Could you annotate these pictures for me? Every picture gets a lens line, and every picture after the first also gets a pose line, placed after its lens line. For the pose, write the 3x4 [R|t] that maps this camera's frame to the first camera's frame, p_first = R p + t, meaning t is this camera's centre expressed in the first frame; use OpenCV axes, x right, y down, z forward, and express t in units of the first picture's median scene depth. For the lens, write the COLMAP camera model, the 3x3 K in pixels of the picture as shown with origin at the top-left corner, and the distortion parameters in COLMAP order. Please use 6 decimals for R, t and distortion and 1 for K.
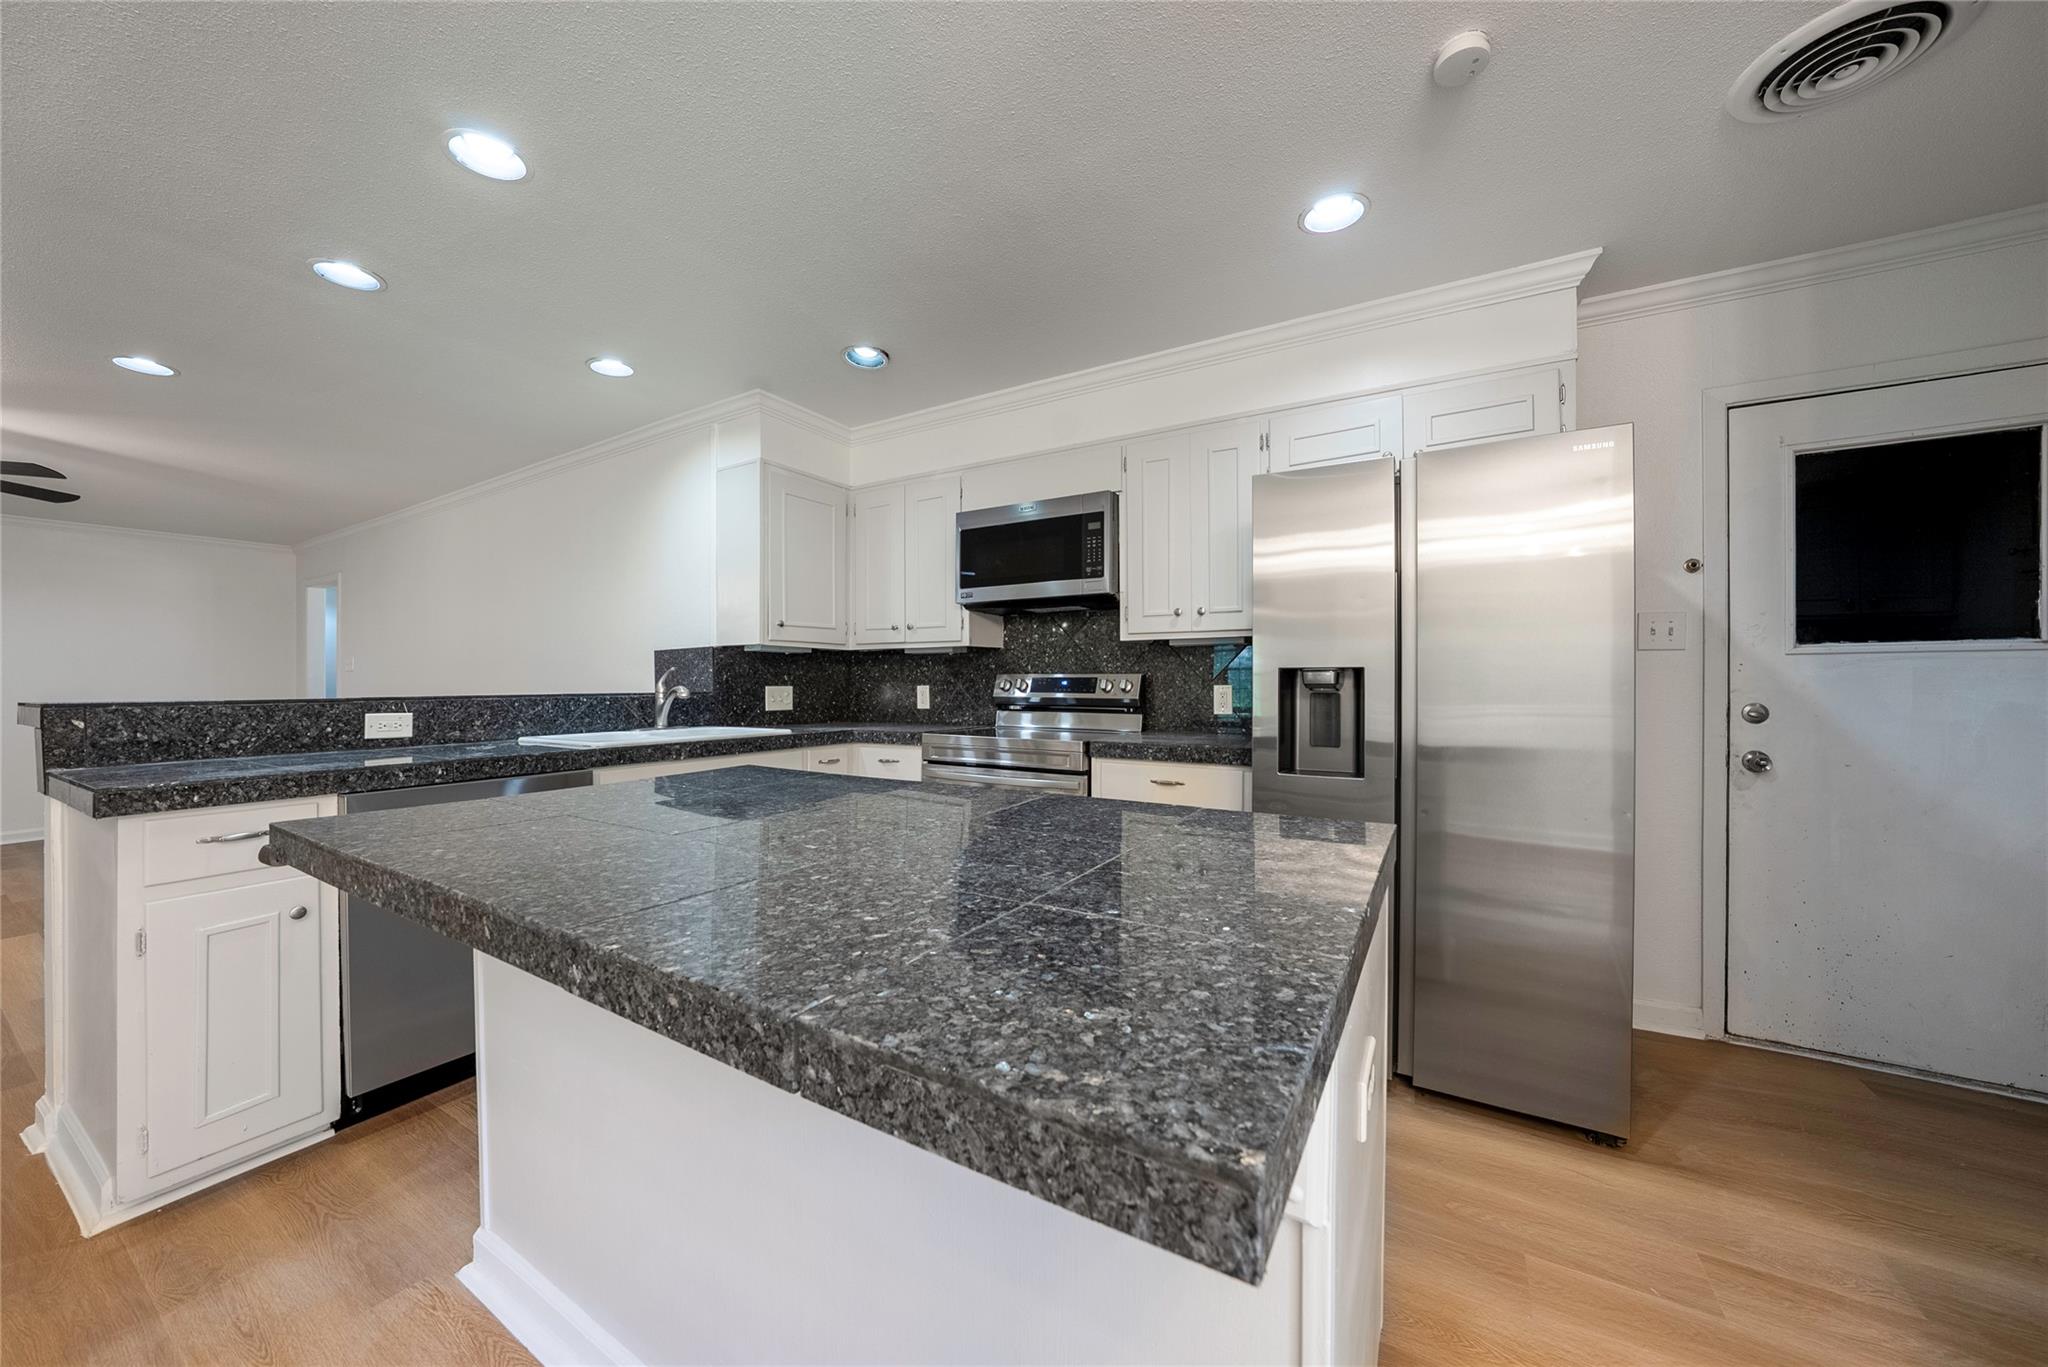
lens RADIAL K [[715.3, 0, 1025.6], [0, 715.3, 684.6], [0, 0, 1]] dist [-0.025788, 0.000141]
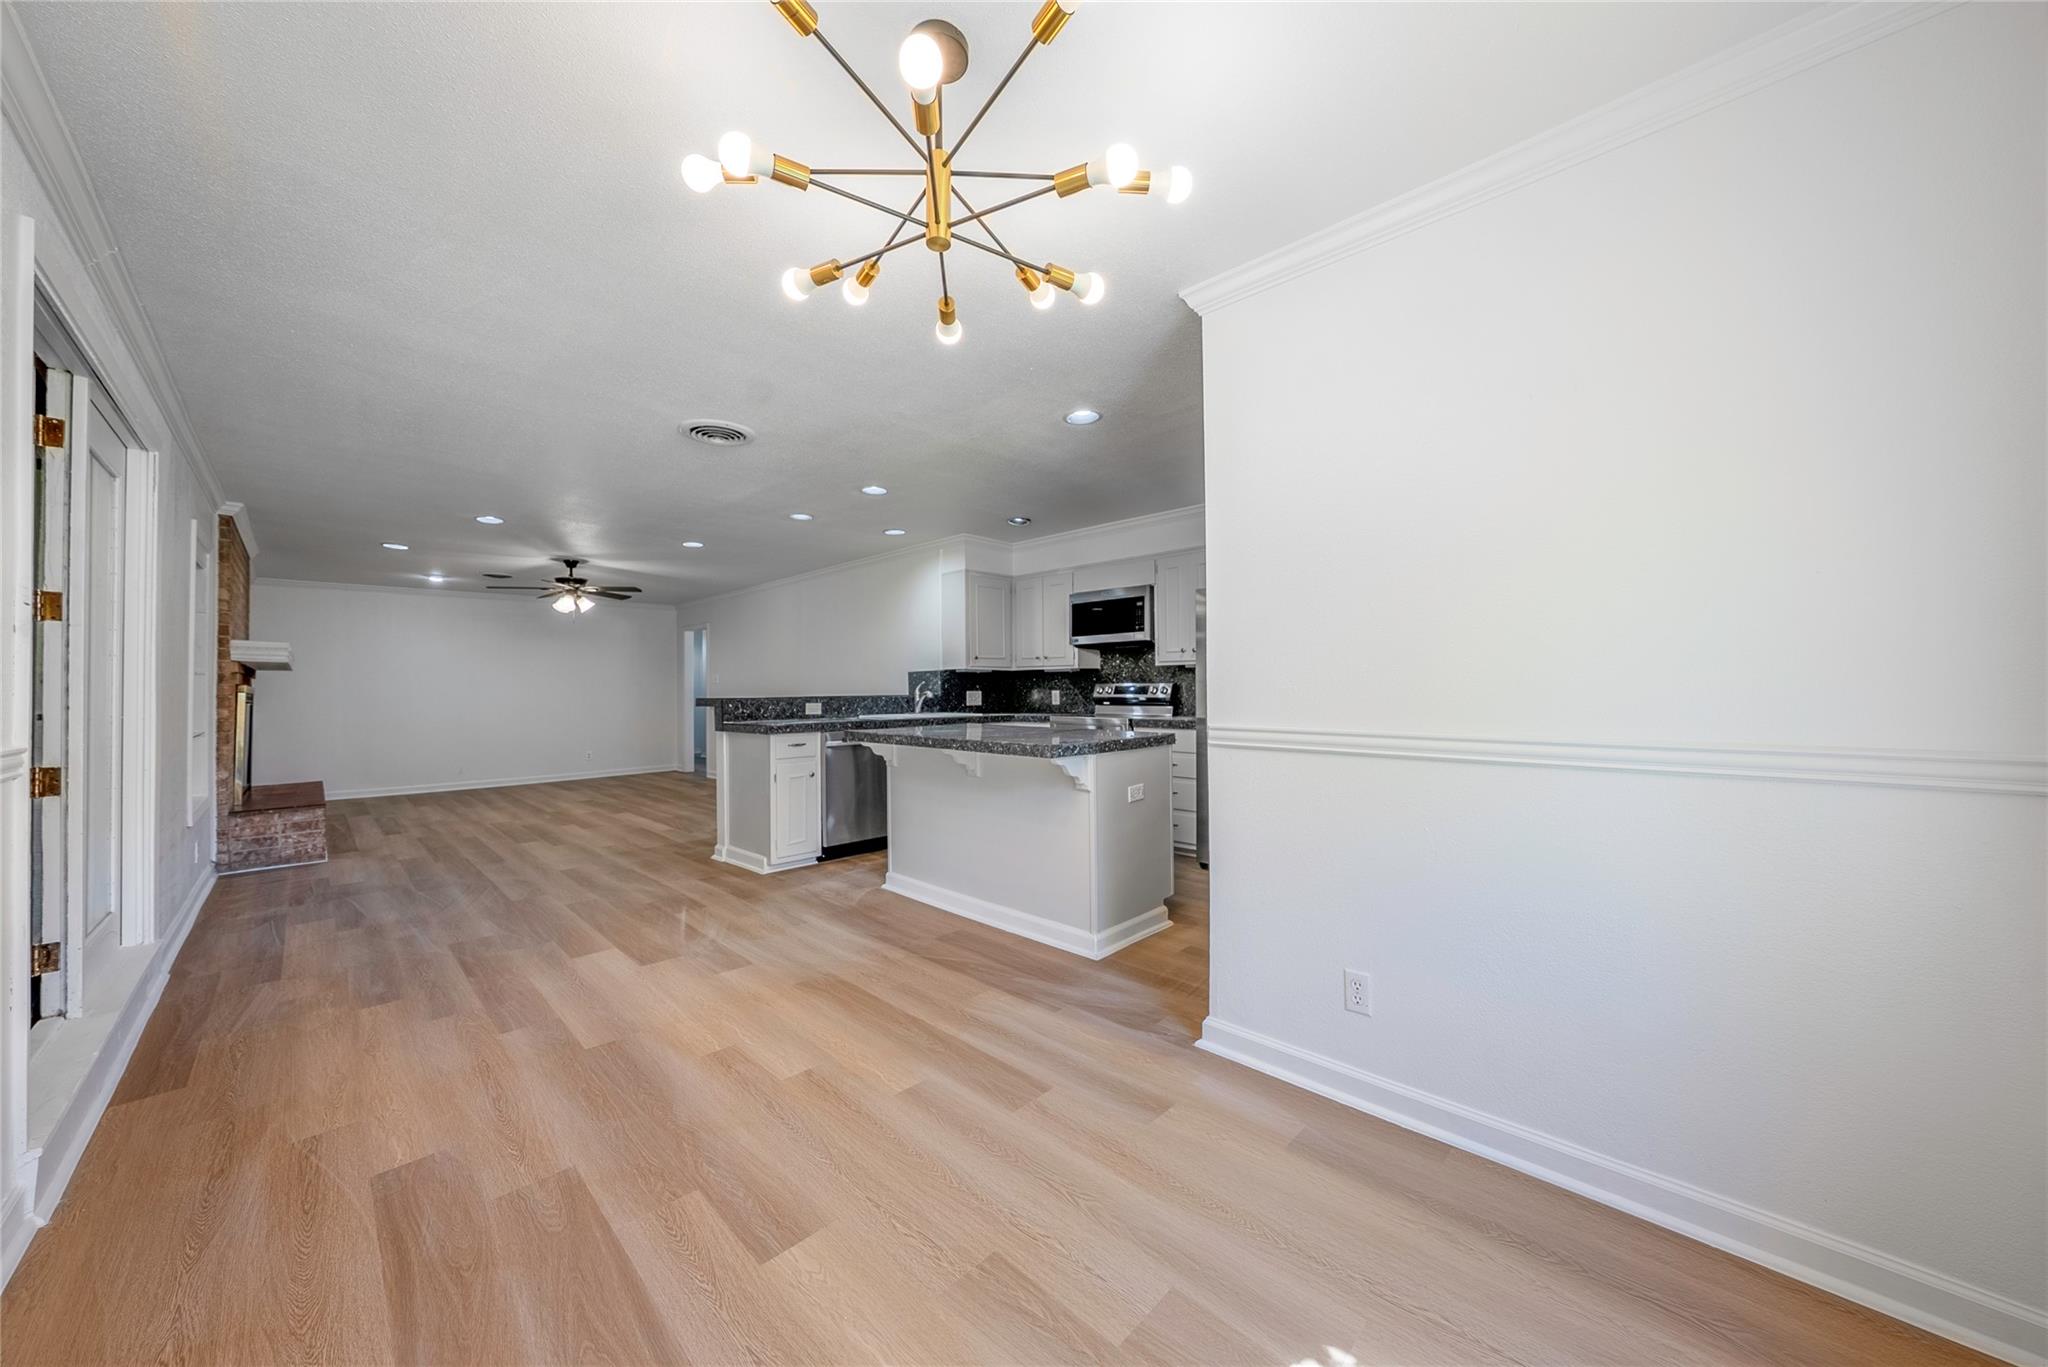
lens RADIAL K [[708.1, 0, 1024.0], [0, 708.1, 683.5], [0, 0, 1]] dist [-0.018748, 0.000177]
pose [[0.971984, -0.006020, -0.234970, 0.208041], [0.003590, 0.999936, -0.010766, 0.002490], [0.235020, 0.009621, 0.971943, -0.753950]]
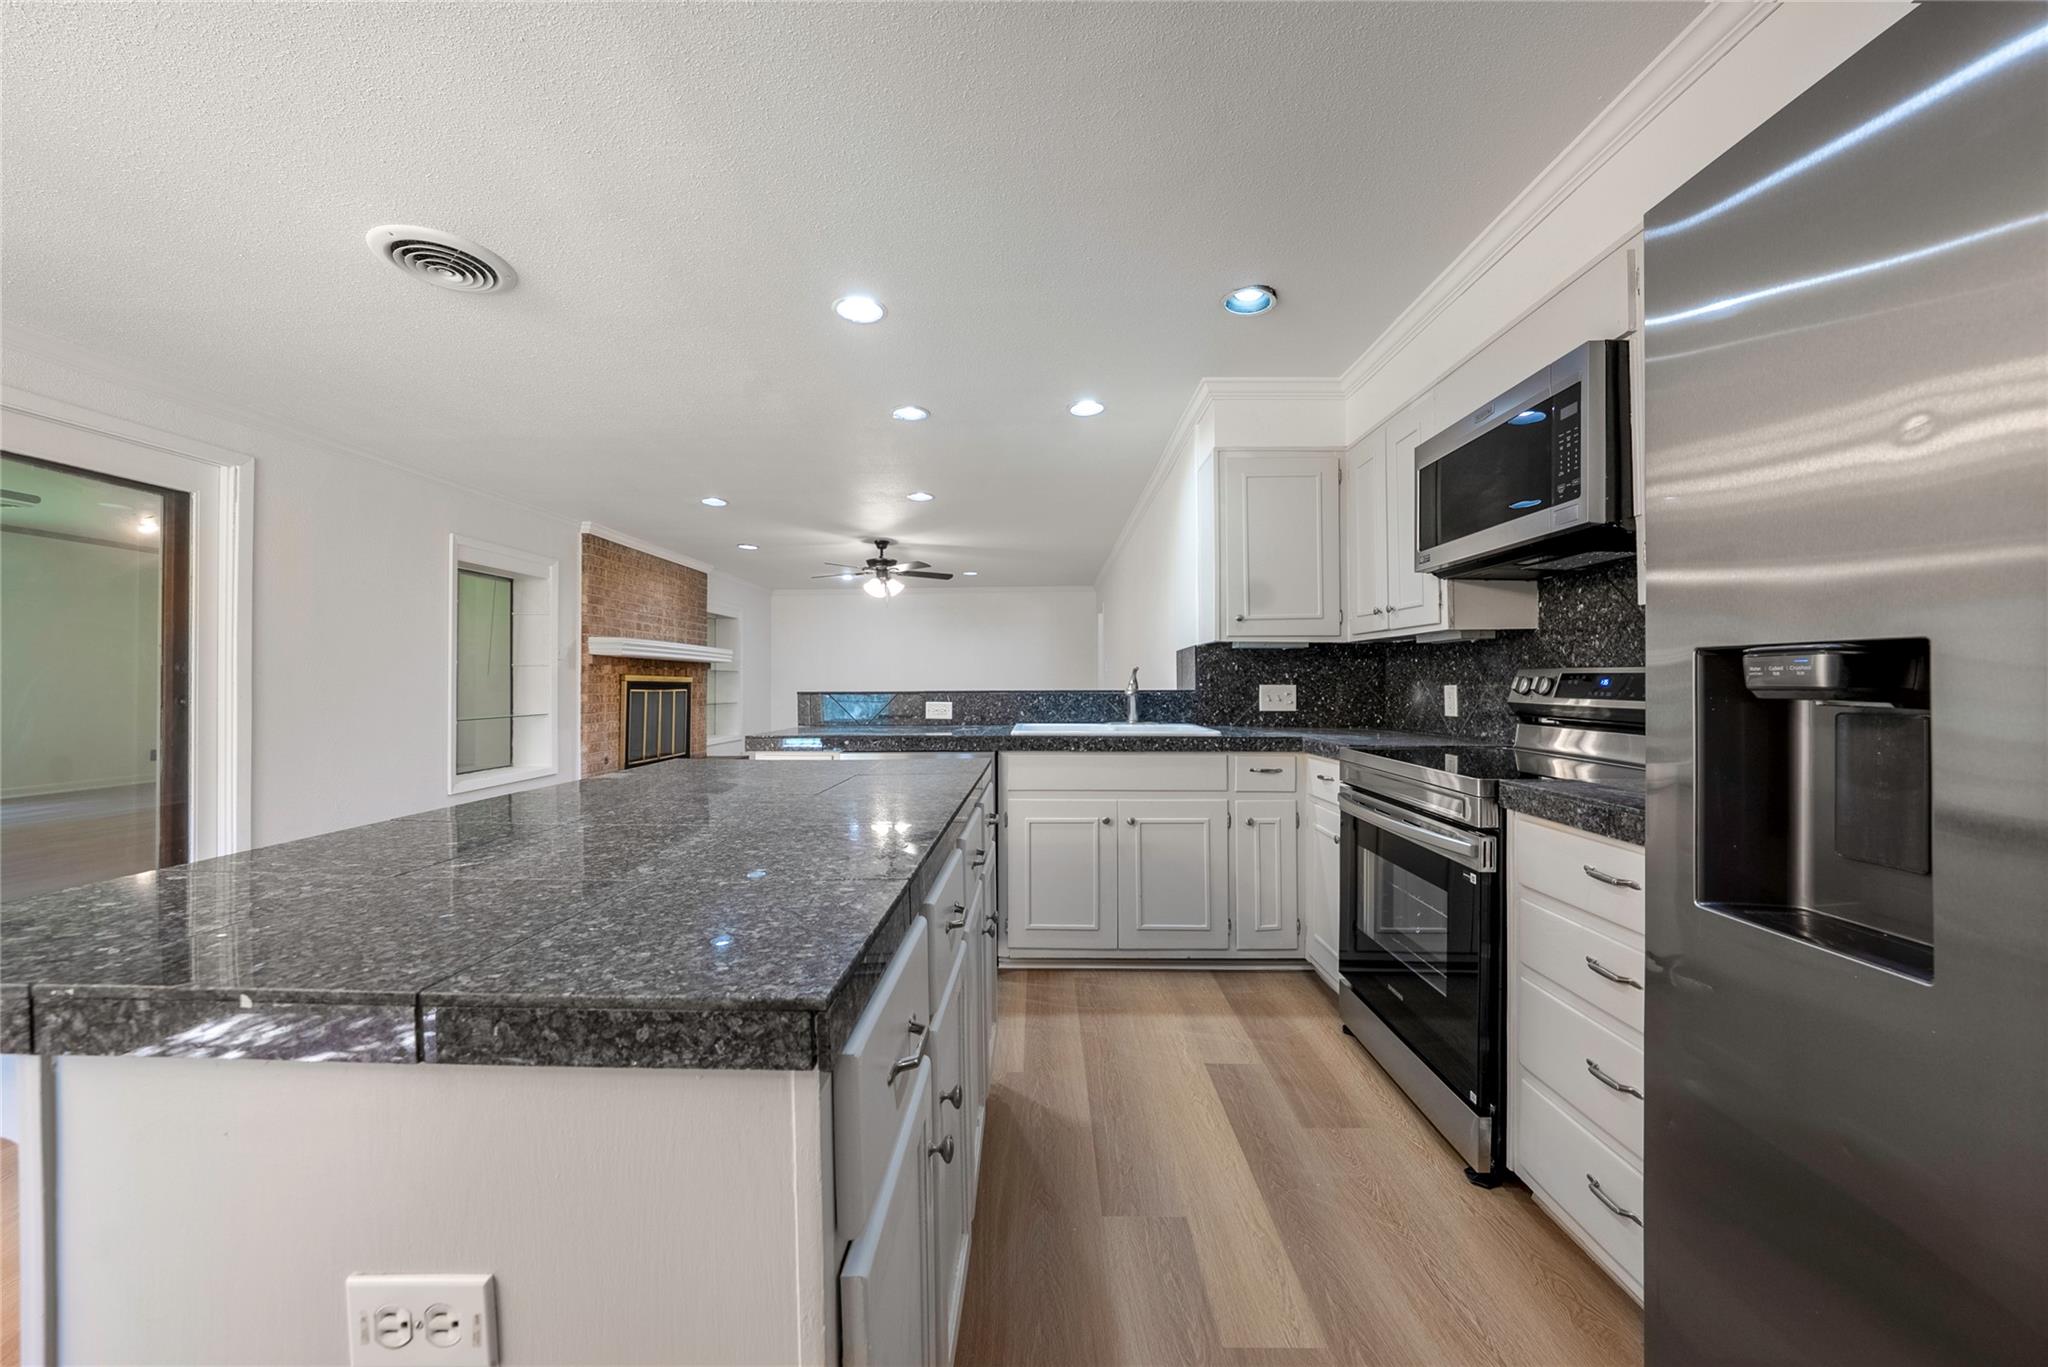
lens RADIAL K [[715.3, 0, 1025.6], [0, 715.3, 684.6], [0, 0, 1]] dist [-0.025788, 0.000141]
pose [[0.490279, 0.005283, -0.871550, 0.335998], [-0.002412, 0.999986, 0.004705, -0.001953], [0.871562, -0.000205, 0.490285, 0.299372]]
